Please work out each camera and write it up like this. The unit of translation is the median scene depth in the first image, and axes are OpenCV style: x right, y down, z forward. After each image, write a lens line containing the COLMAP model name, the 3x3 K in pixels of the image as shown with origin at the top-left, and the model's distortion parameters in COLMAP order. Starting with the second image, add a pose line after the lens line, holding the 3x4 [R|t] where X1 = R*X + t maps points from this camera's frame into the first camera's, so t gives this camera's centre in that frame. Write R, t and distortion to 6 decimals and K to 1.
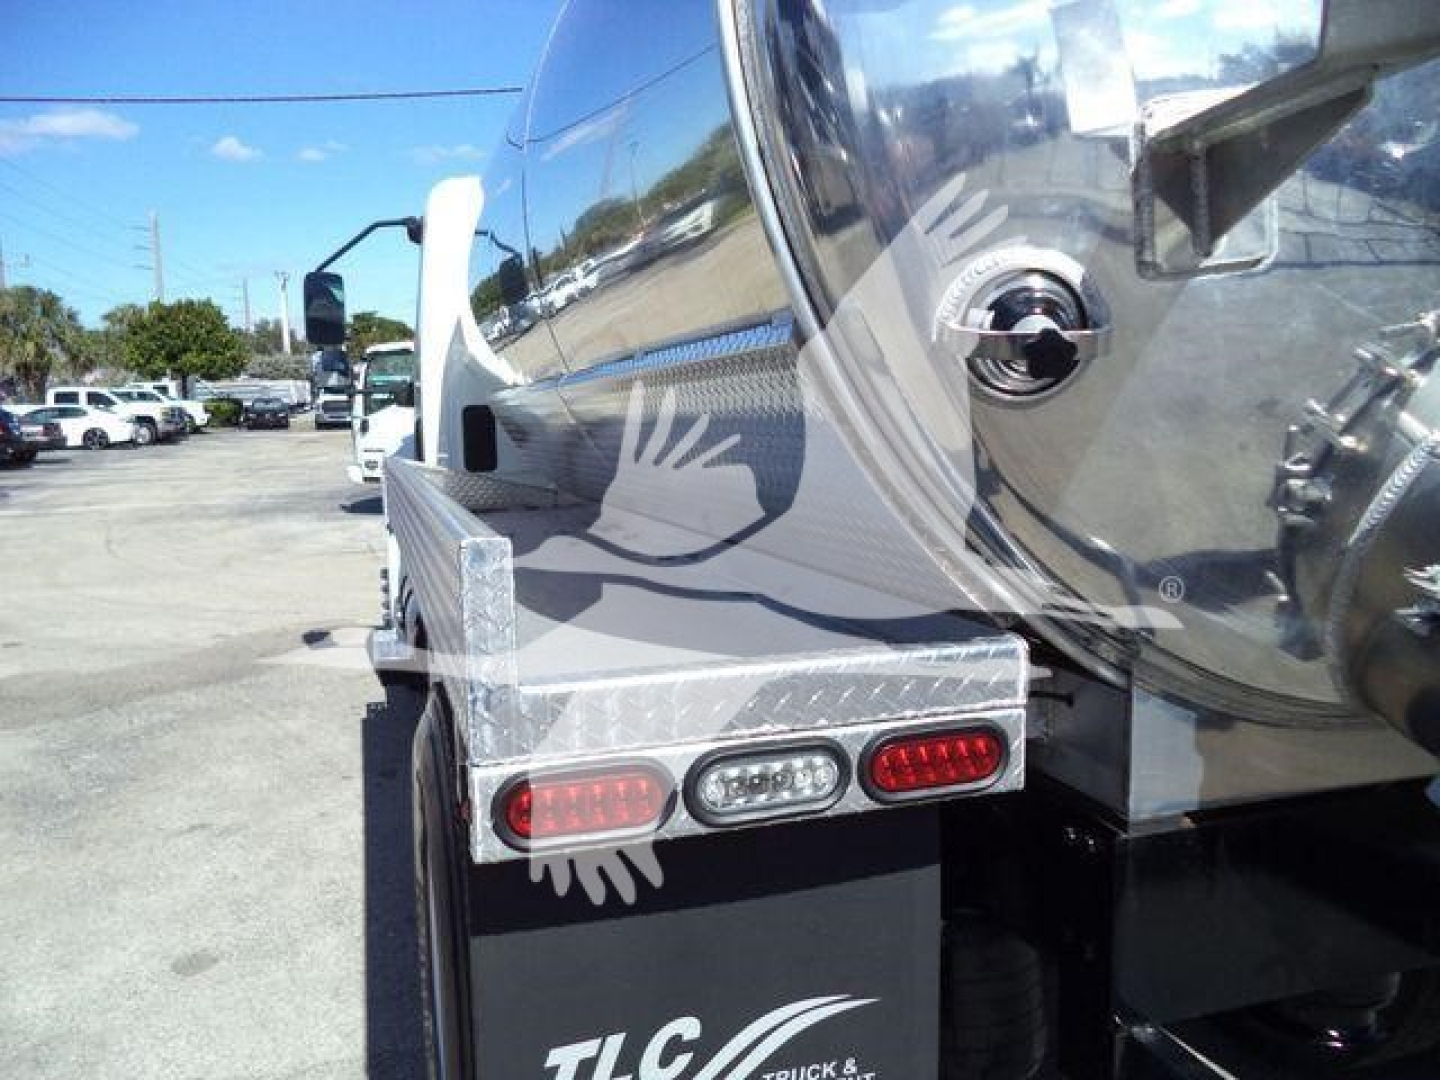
lens RADIAL K [[1243.7, 0, 720.2], [0, 1243.7, 463.8], [0, 0, 1]] dist [-0.011581, 0.005622]
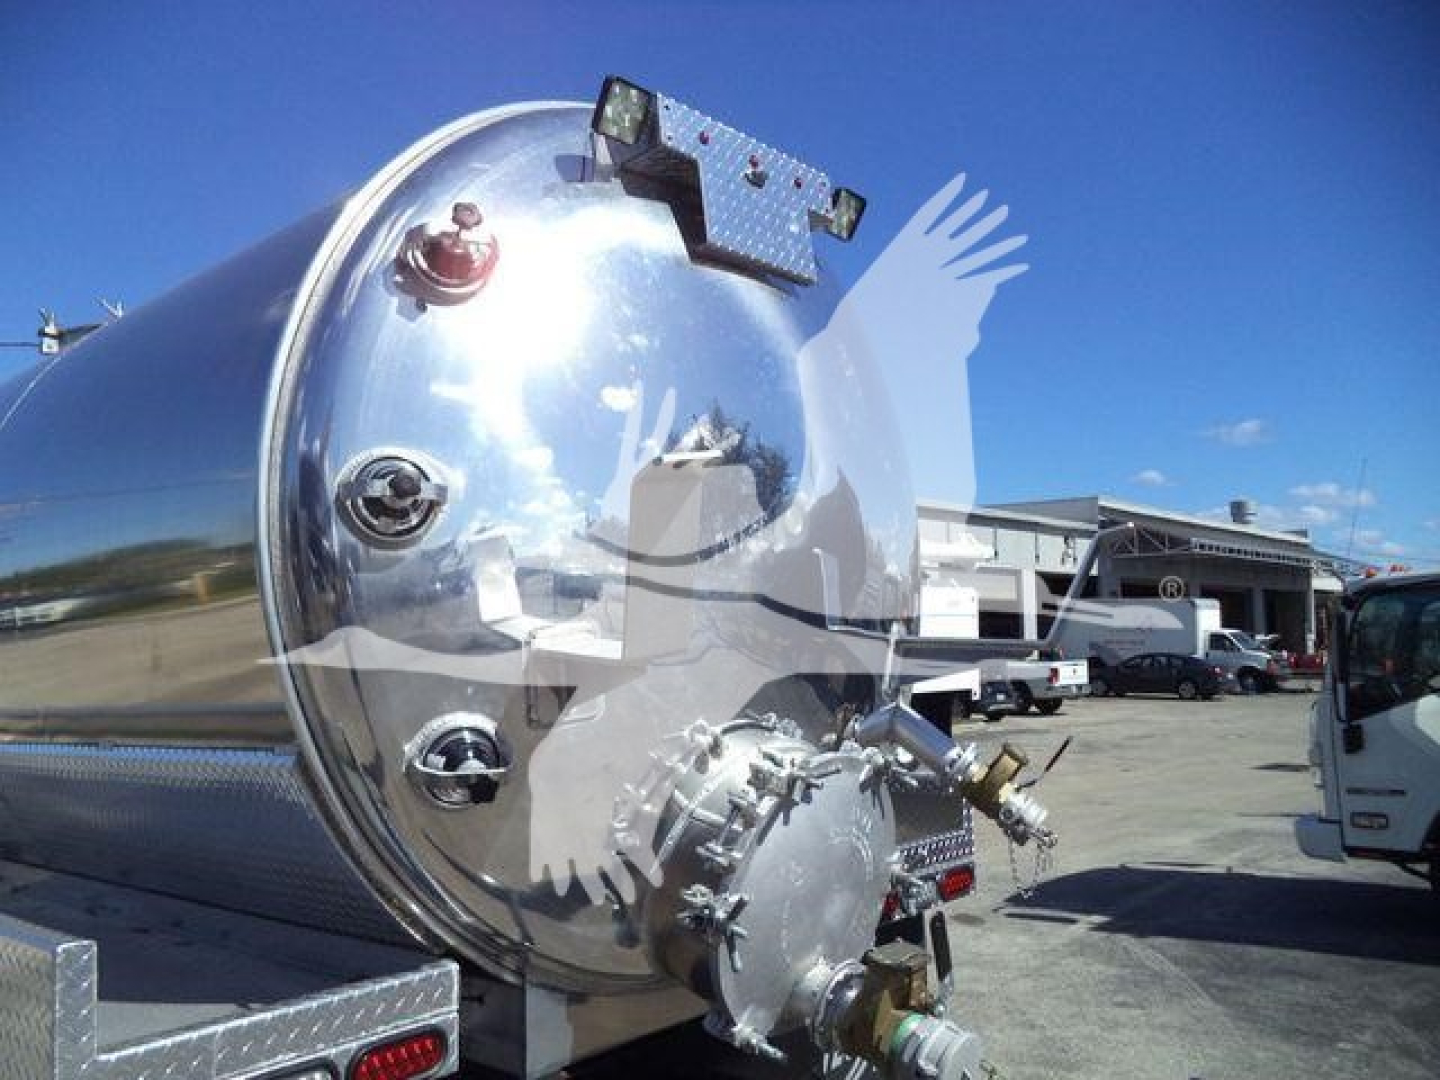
lens RADIAL K [[1167.8, 0, 721.1], [0, 1167.8, 535.2], [0, 0, 1]] dist [-0.018612, -0.009375]
pose [[0.863530, 0.031740, 0.503298, -0.191775], [0.065693, 0.982433, -0.174669, -0.093391], [-0.500001, 0.183895, 0.846275, -0.408392]]
